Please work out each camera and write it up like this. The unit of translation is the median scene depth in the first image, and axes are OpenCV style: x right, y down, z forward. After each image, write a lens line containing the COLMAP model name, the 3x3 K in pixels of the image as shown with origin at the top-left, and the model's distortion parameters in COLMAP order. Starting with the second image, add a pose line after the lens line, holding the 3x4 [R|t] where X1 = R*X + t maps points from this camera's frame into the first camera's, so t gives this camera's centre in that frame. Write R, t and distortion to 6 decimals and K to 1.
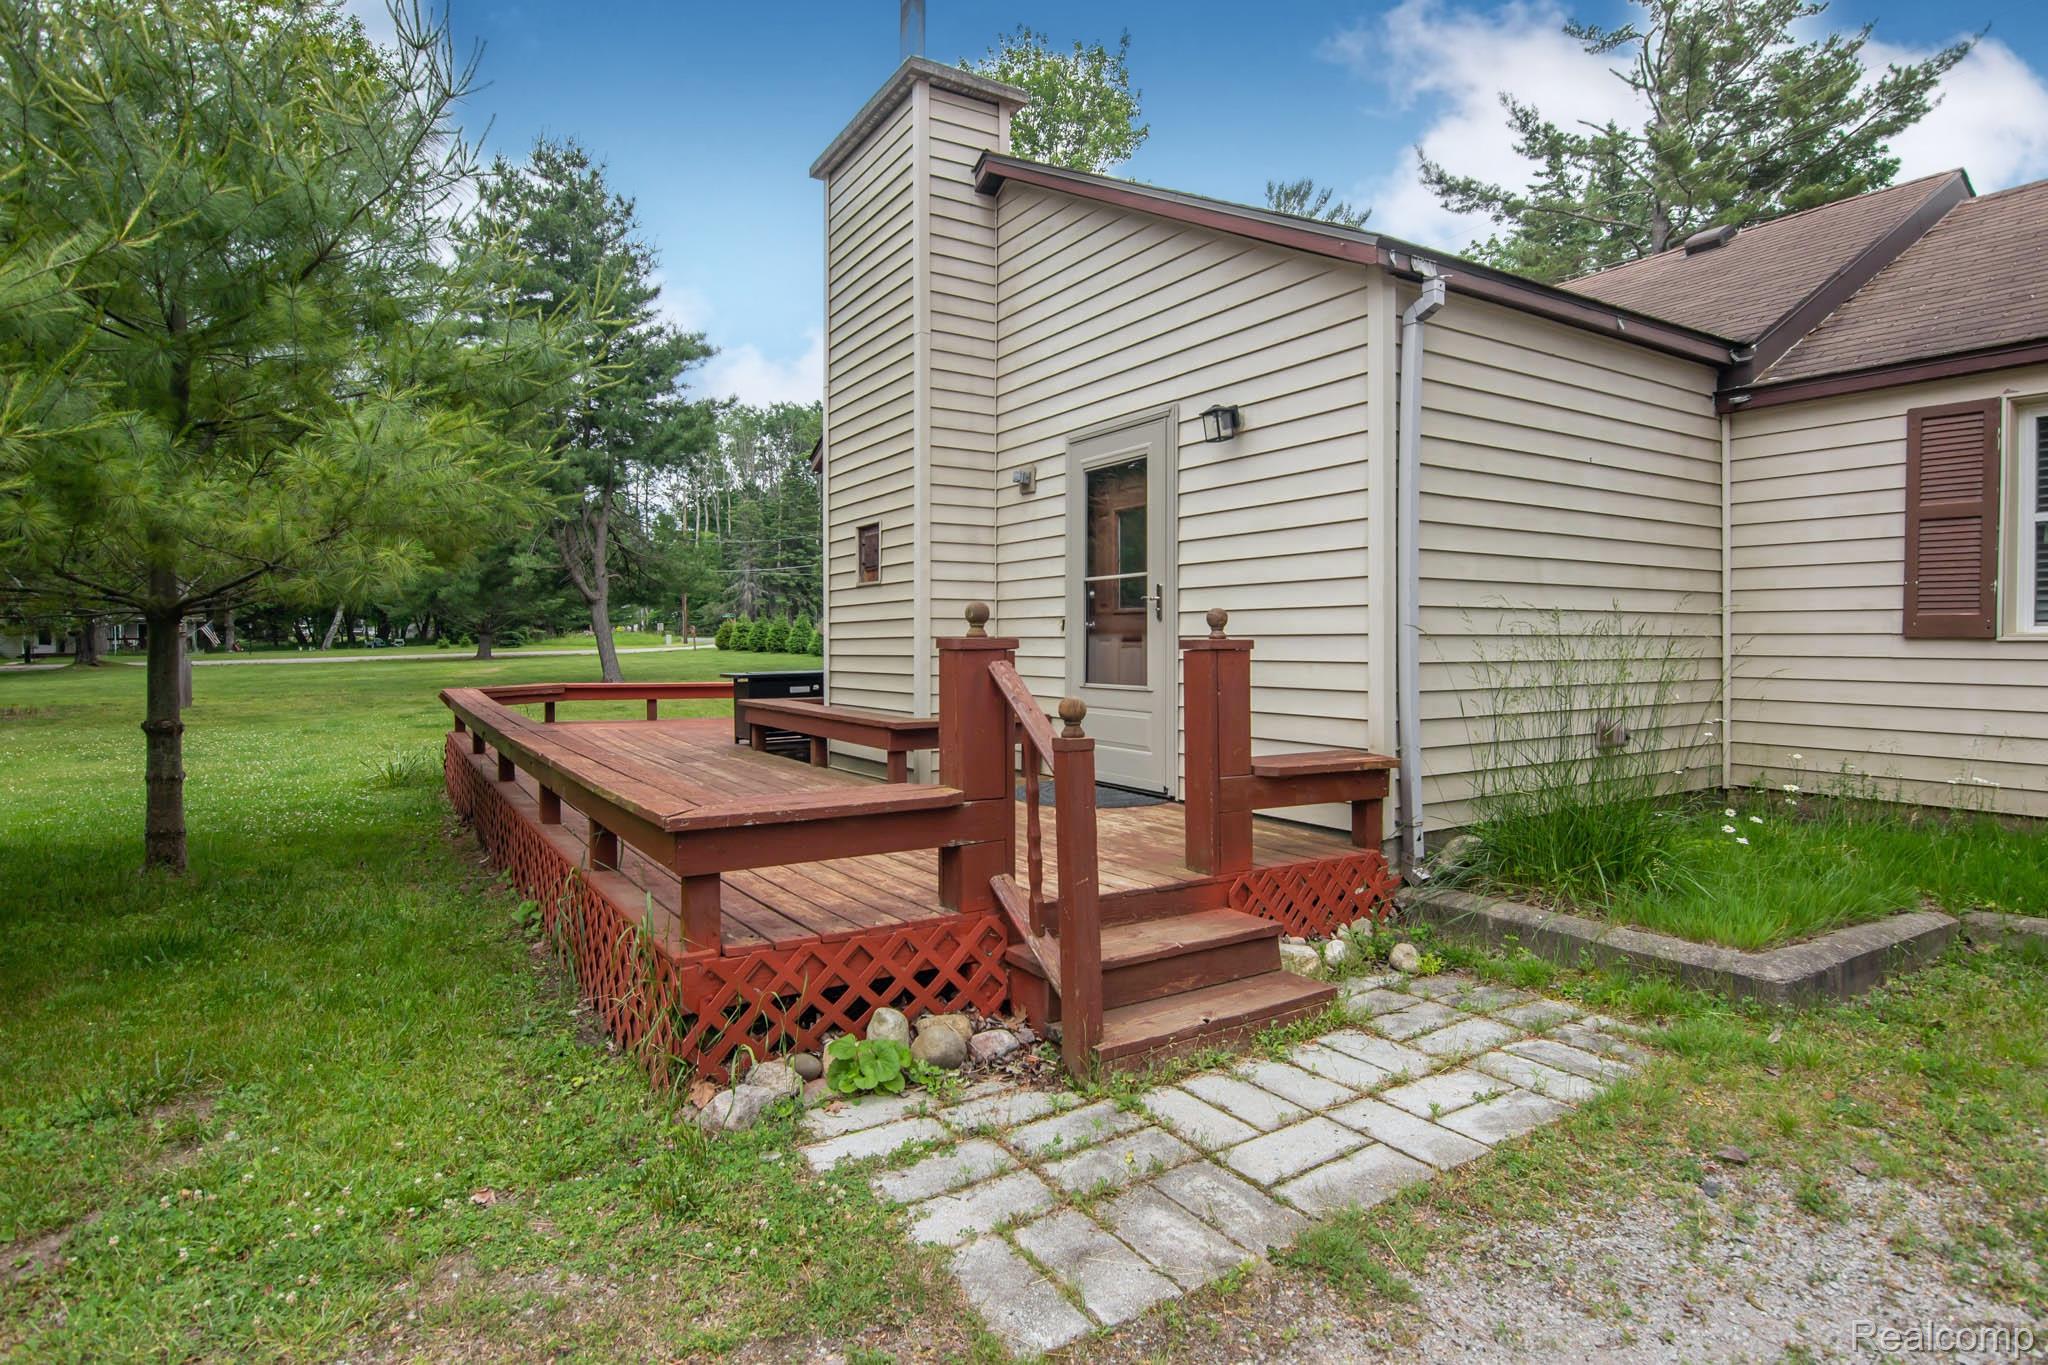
lens RADIAL K [[1064.3, 0, 1075.9], [0, 1064.3, 632.7], [0, 0, 1]] dist [-0.018419, -0.000051]
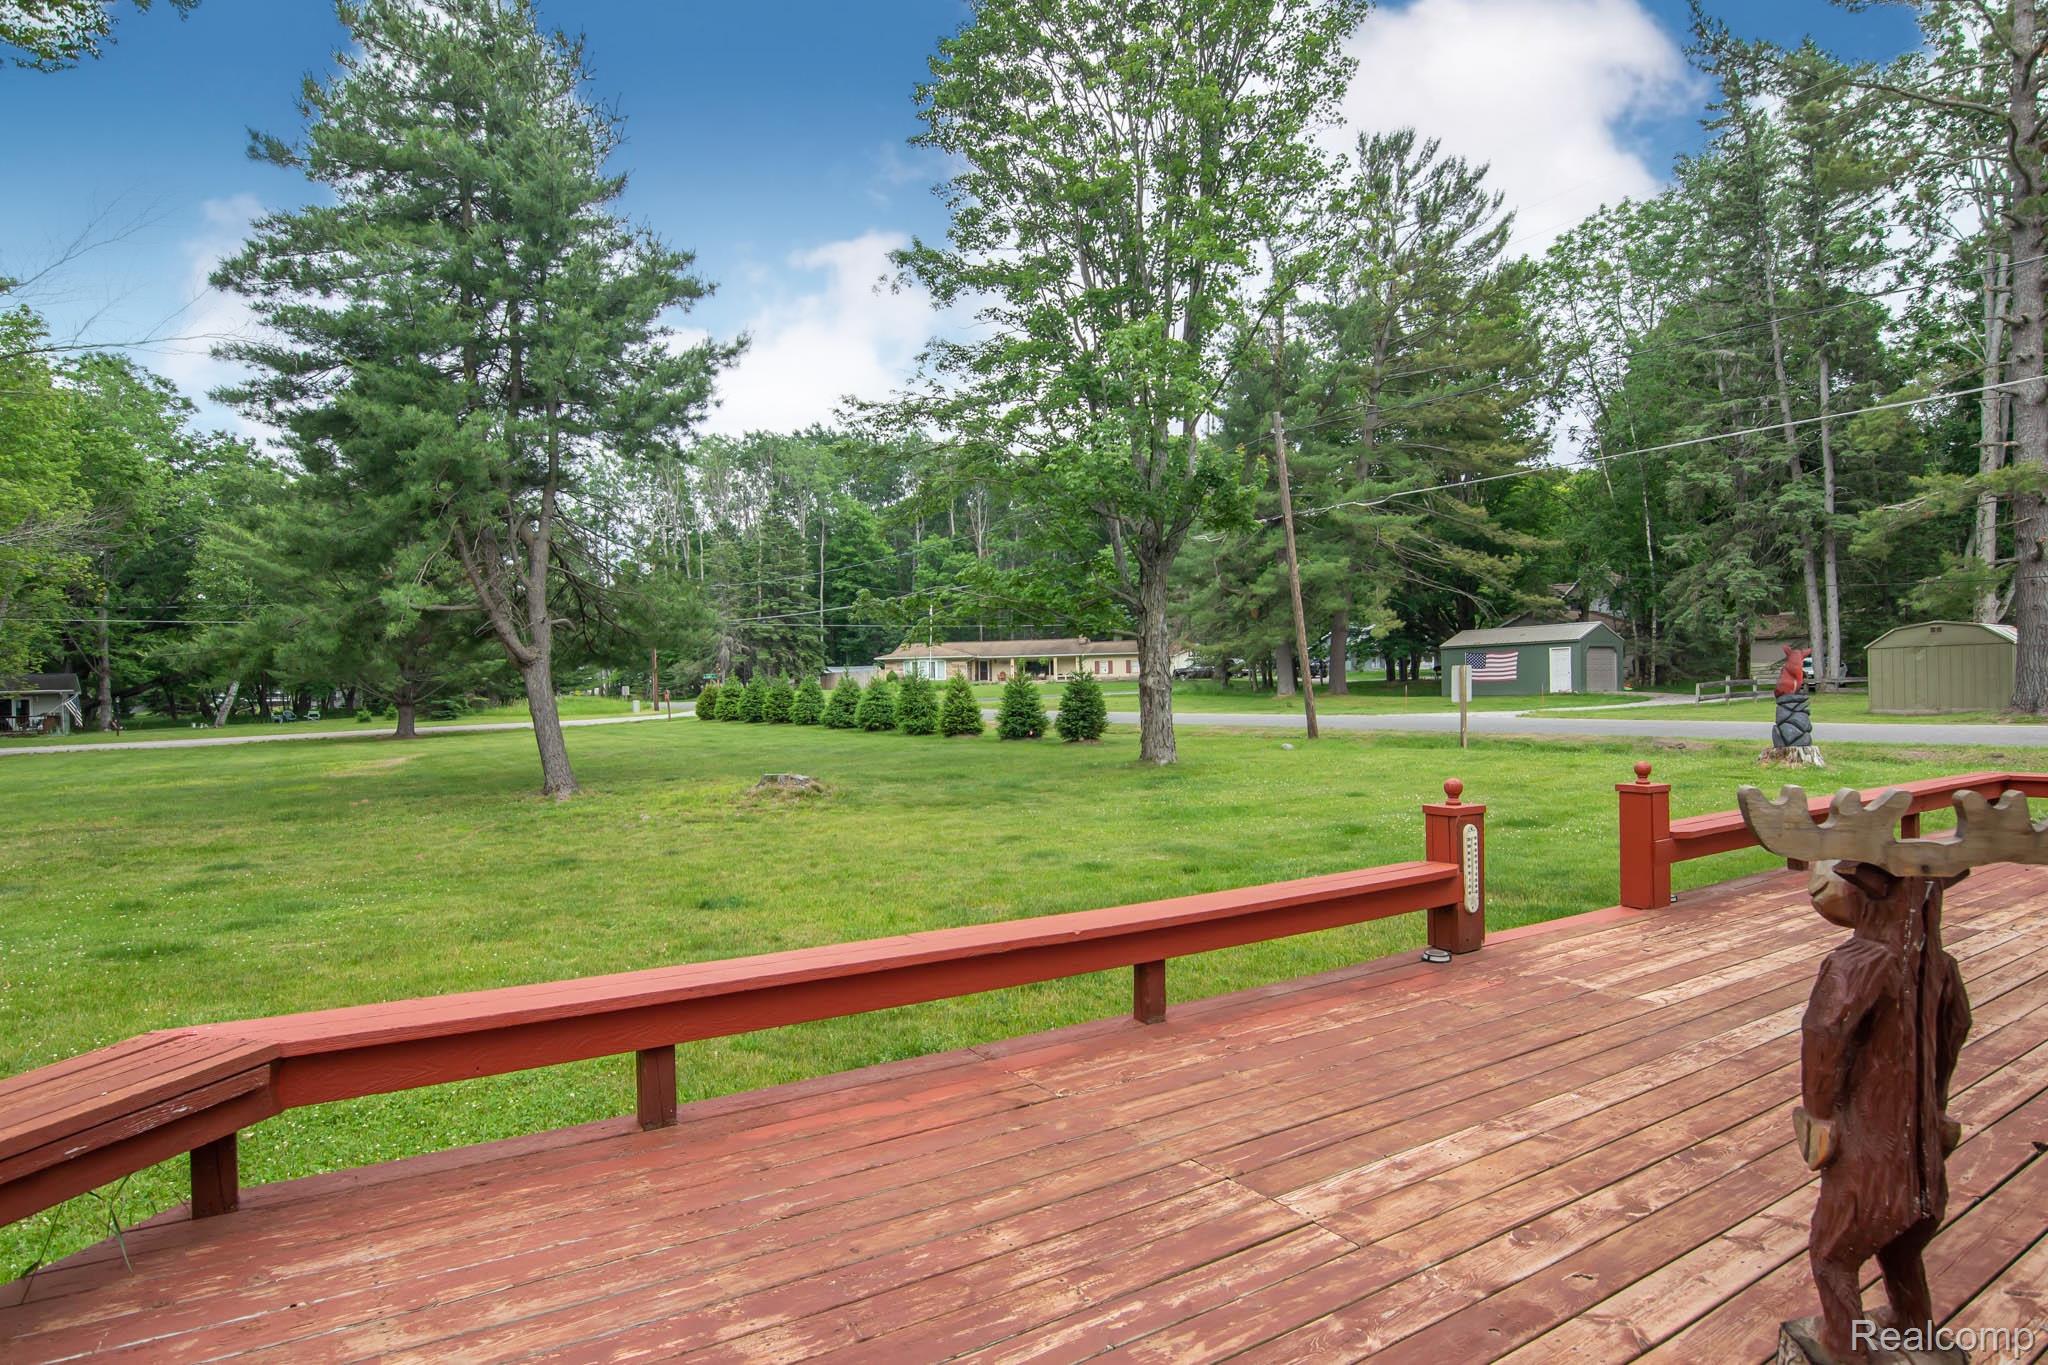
lens RADIAL K [[1081.8, 0, 1024.0], [0, 1081.8, 682.5], [0, 0, 1]] dist [-0.021207, -0.000923]
pose [[0.999725, -0.016884, -0.016296, -0.071021], [0.016851, 0.999856, -0.002166, -0.005307], [0.016331, 0.001891, 0.999865, 0.172614]]
